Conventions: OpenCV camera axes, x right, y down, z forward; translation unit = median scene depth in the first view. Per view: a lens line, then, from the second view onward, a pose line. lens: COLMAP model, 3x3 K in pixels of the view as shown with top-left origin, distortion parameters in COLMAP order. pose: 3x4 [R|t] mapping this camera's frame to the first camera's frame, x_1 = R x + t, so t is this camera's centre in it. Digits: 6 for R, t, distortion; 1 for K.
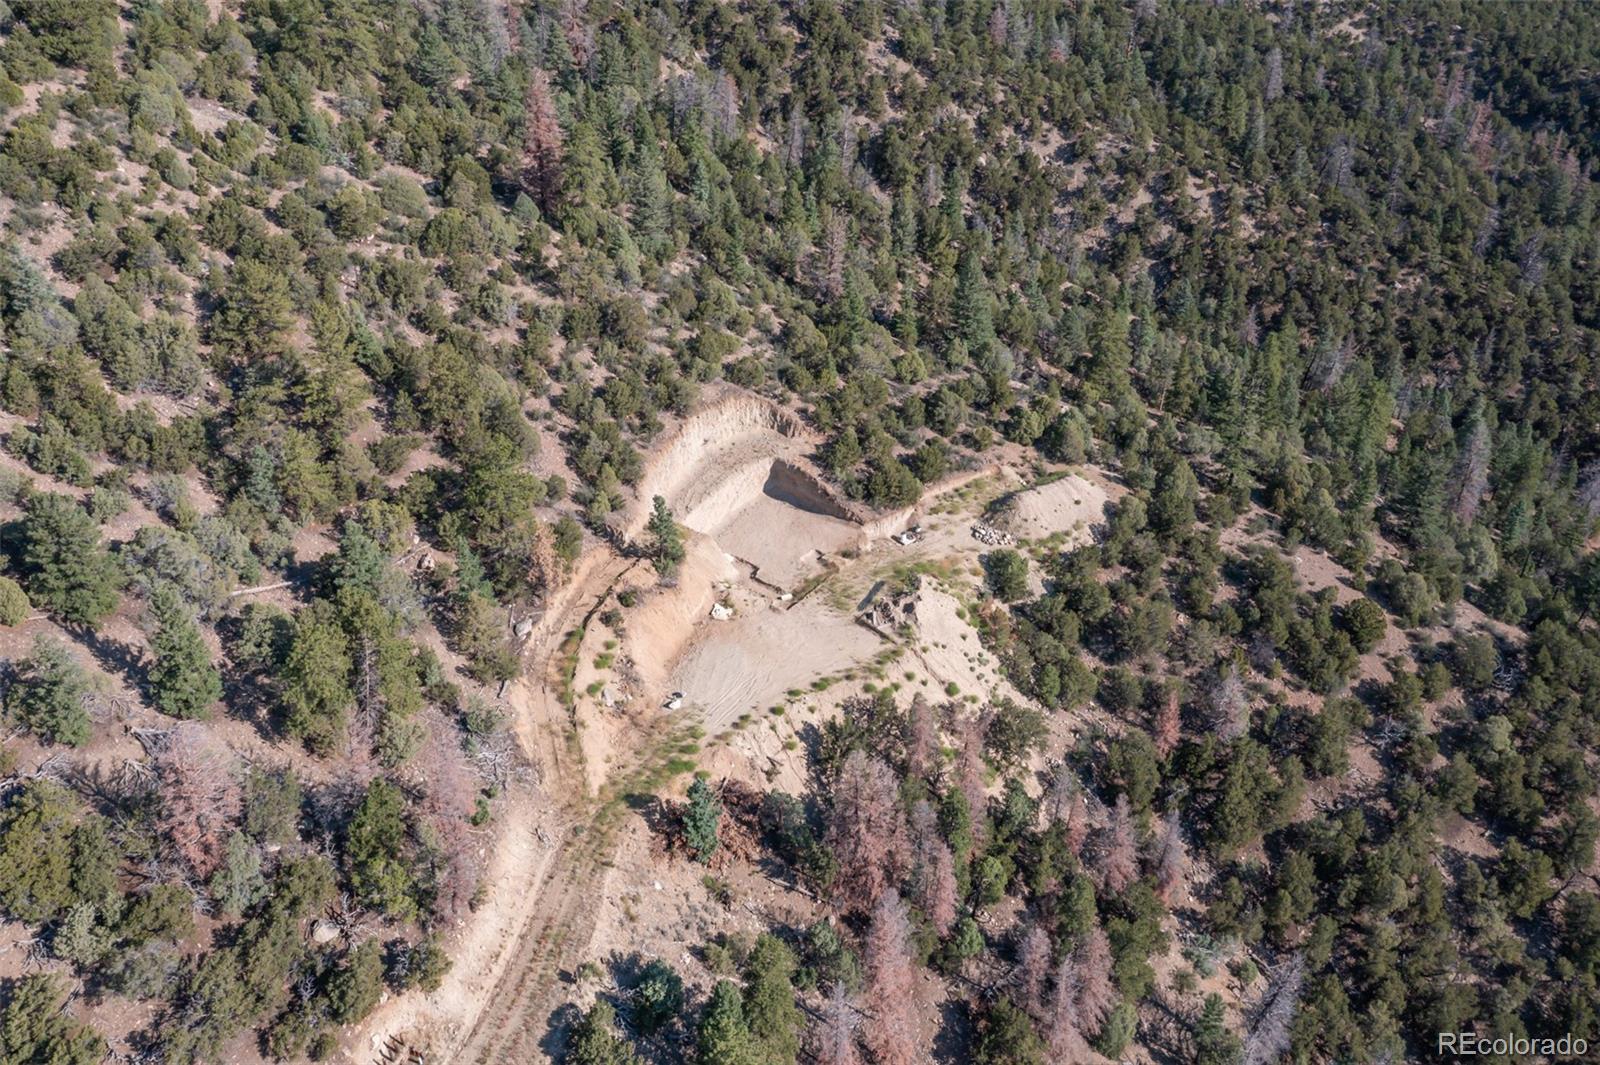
lens RADIAL K [[1268.6, 0, 800.0], [0, 1268.6, 532.5], [0, 0, 1]] dist [-0.014464, 0.013499]
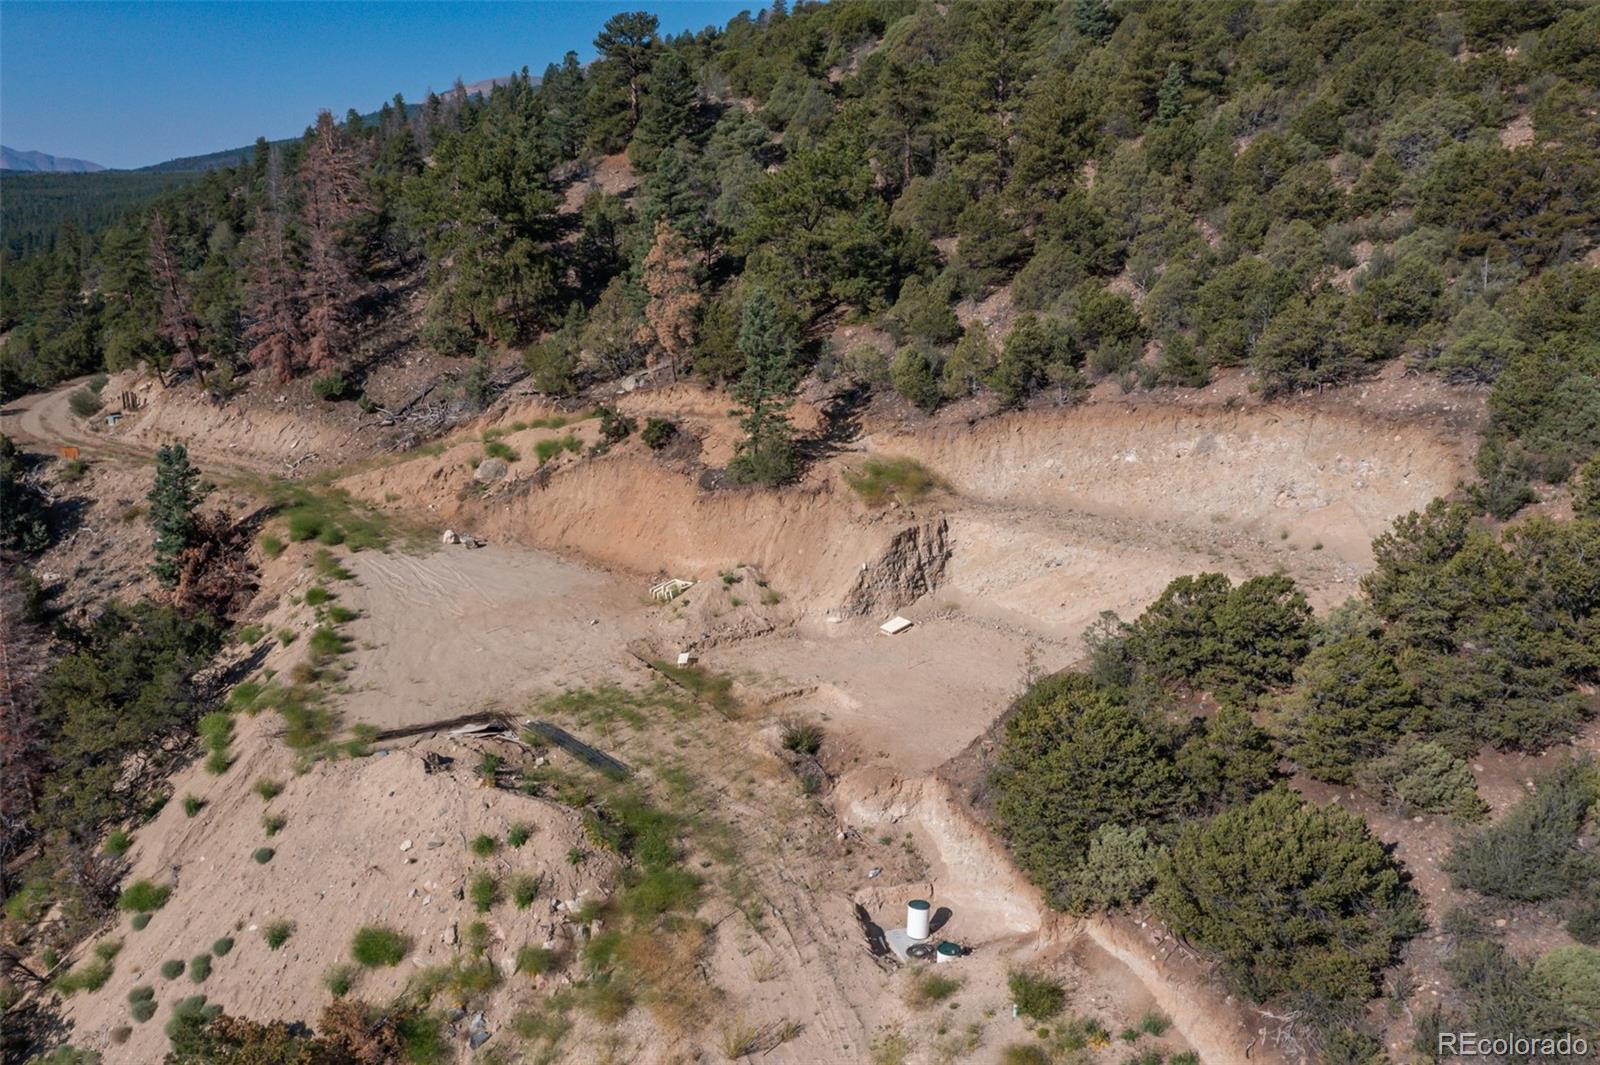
lens RADIAL K [[1273.3, 0, 800.0], [0, 1273.3, 532.5], [0, 0, 1]] dist [-0.009064, 0.002009]
pose [[-0.340707, 0.228545, -0.911968, 0.292011], [-0.531198, 0.753545, 0.387297, -0.132792], [0.775724, 0.616390, -0.135336, 0.984464]]
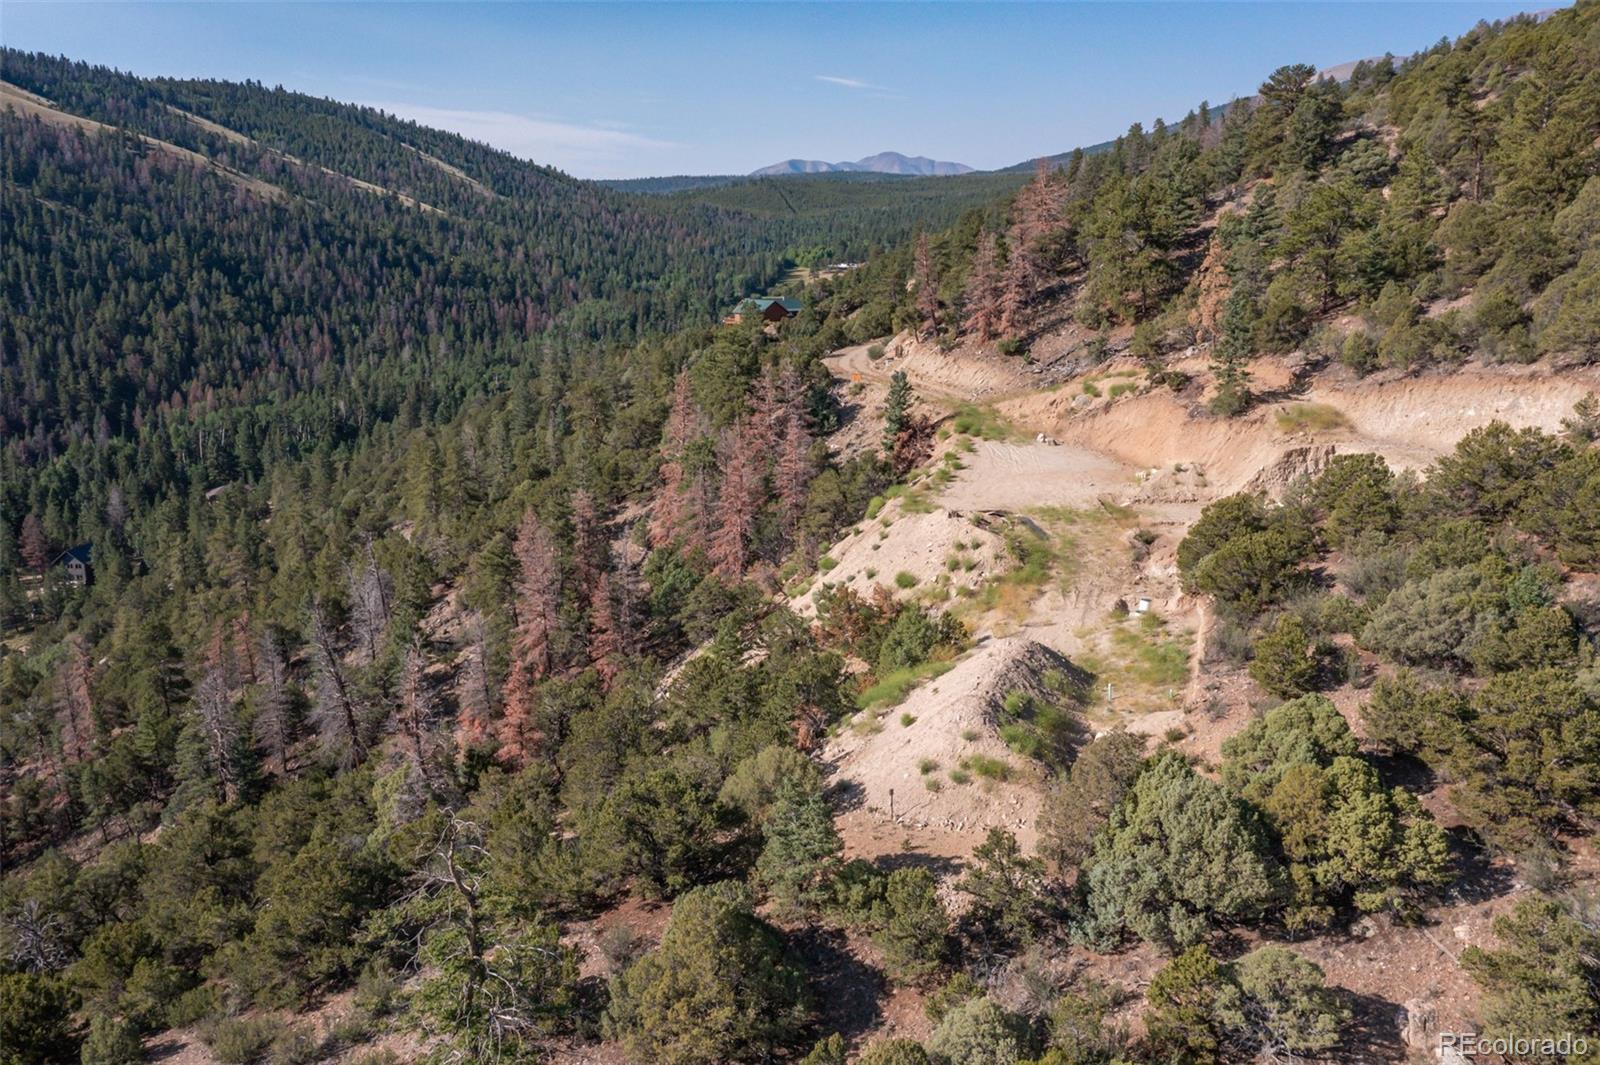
lens RADIAL K [[1268.6, 0, 800.0], [0, 1268.6, 532.5], [0, 0, 1]] dist [-0.014464, 0.013499]
pose [[-0.821429, 0.153011, -0.549401, 0.441881], [-0.307692, 0.692204, 0.652824, -0.283846], [0.480186, 0.705295, -0.521516, 1.178341]]
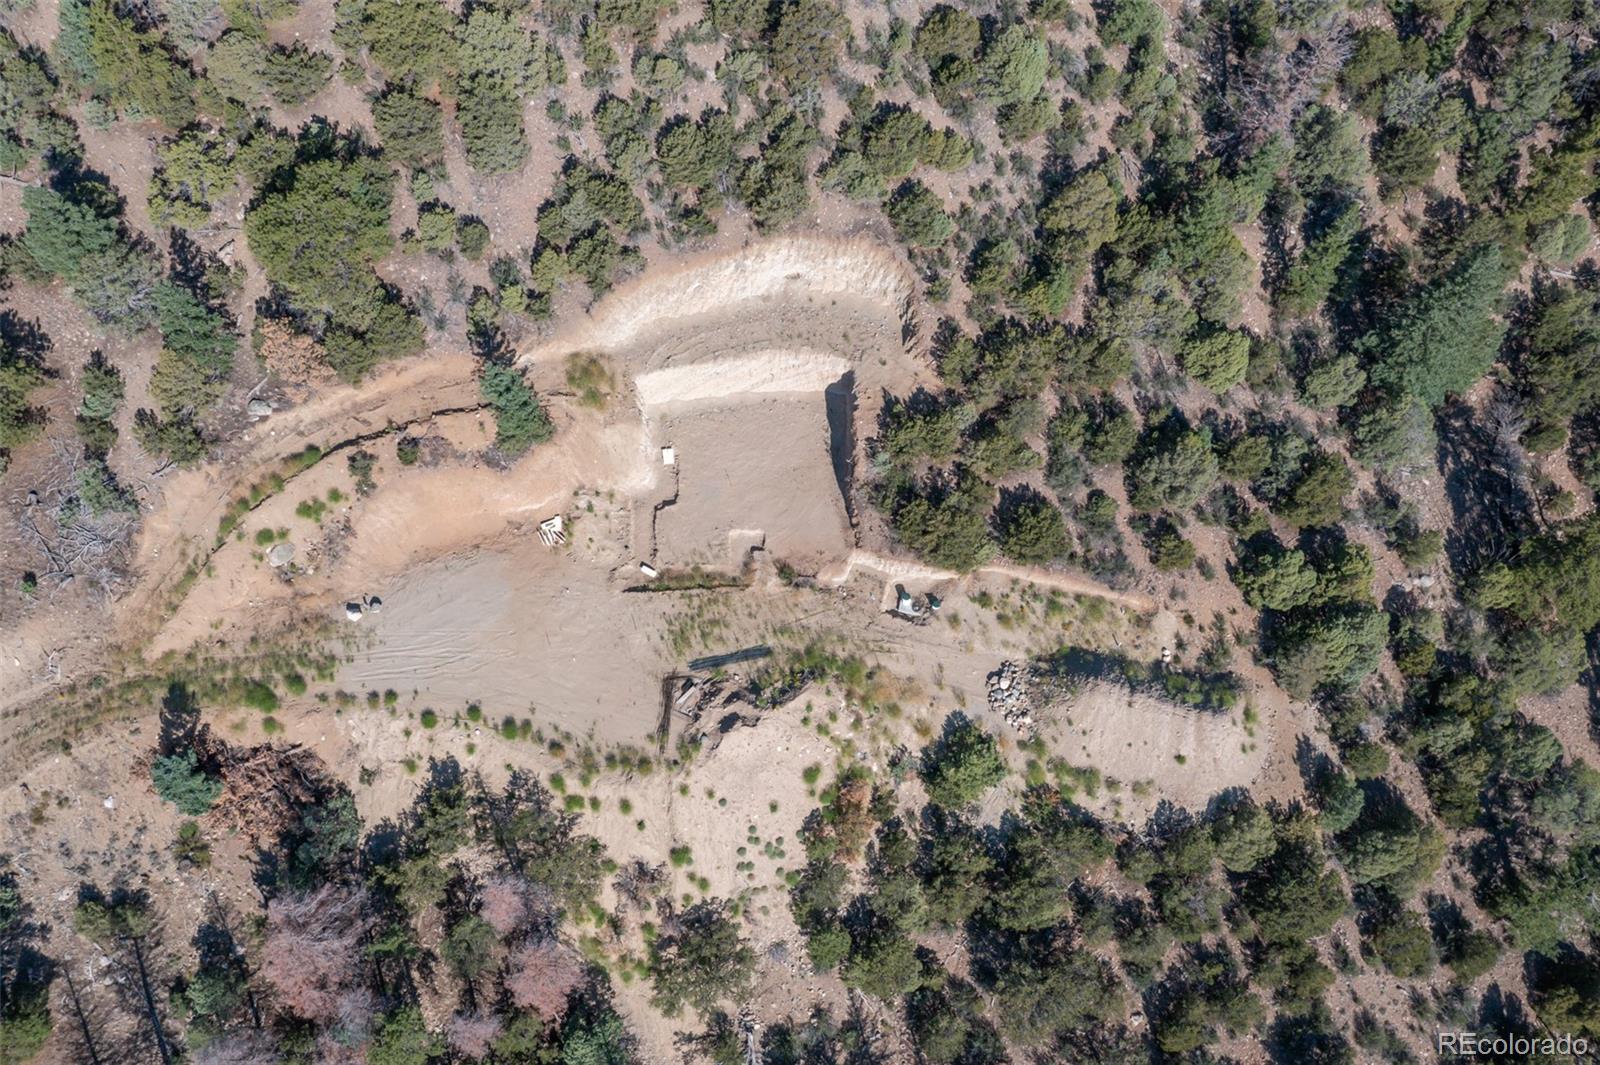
lens RADIAL K [[1267.0, 0, 800.0], [0, 1267.0, 532.5], [0, 0, 1]] dist [-0.017674, 0.010367]
pose [[0.651554, 0.686910, -0.321920, 0.230973], [-0.441649, 0.688505, 0.575244, -0.365417], [0.616785, -0.232627, 0.751971, 0.506661]]
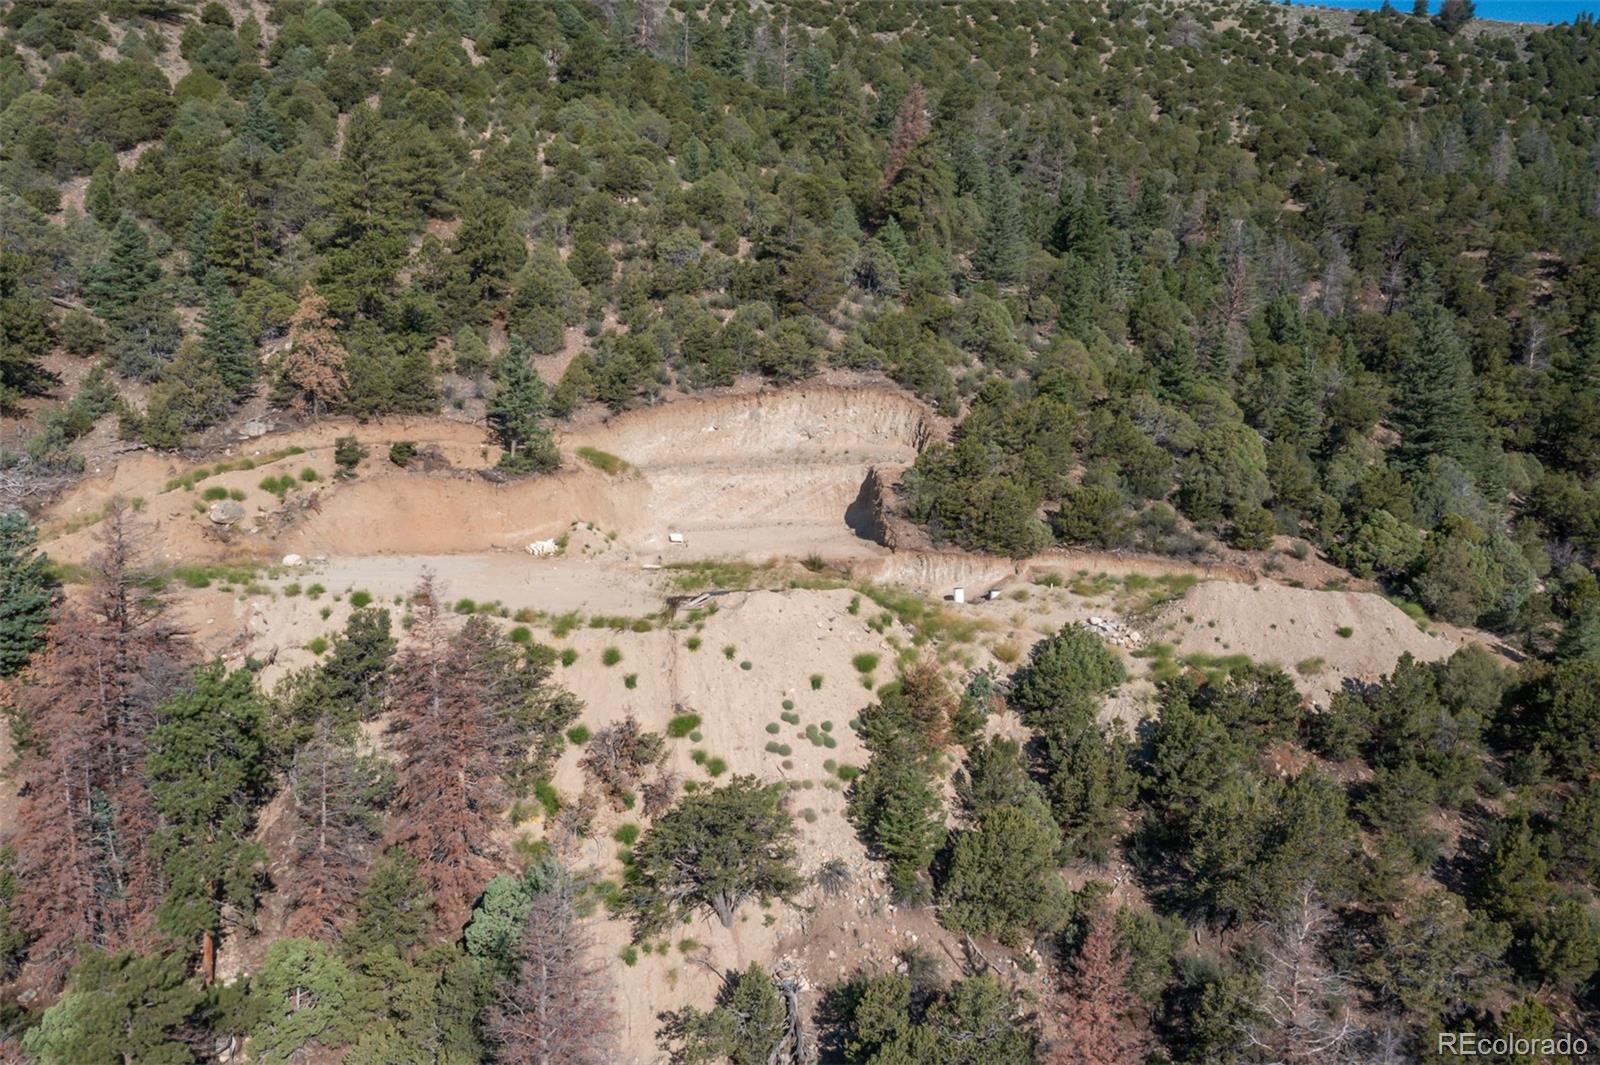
lens RADIAL K [[1273.3, 0, 800.0], [0, 1273.3, 532.5], [0, 0, 1]] dist [-0.009064, 0.002009]
pose [[0.683620, 0.132948, -0.717627, 0.419991], [-0.424315, 0.872416, -0.242583, 0.139044], [0.593818, 0.470335, 0.652813, 0.609791]]
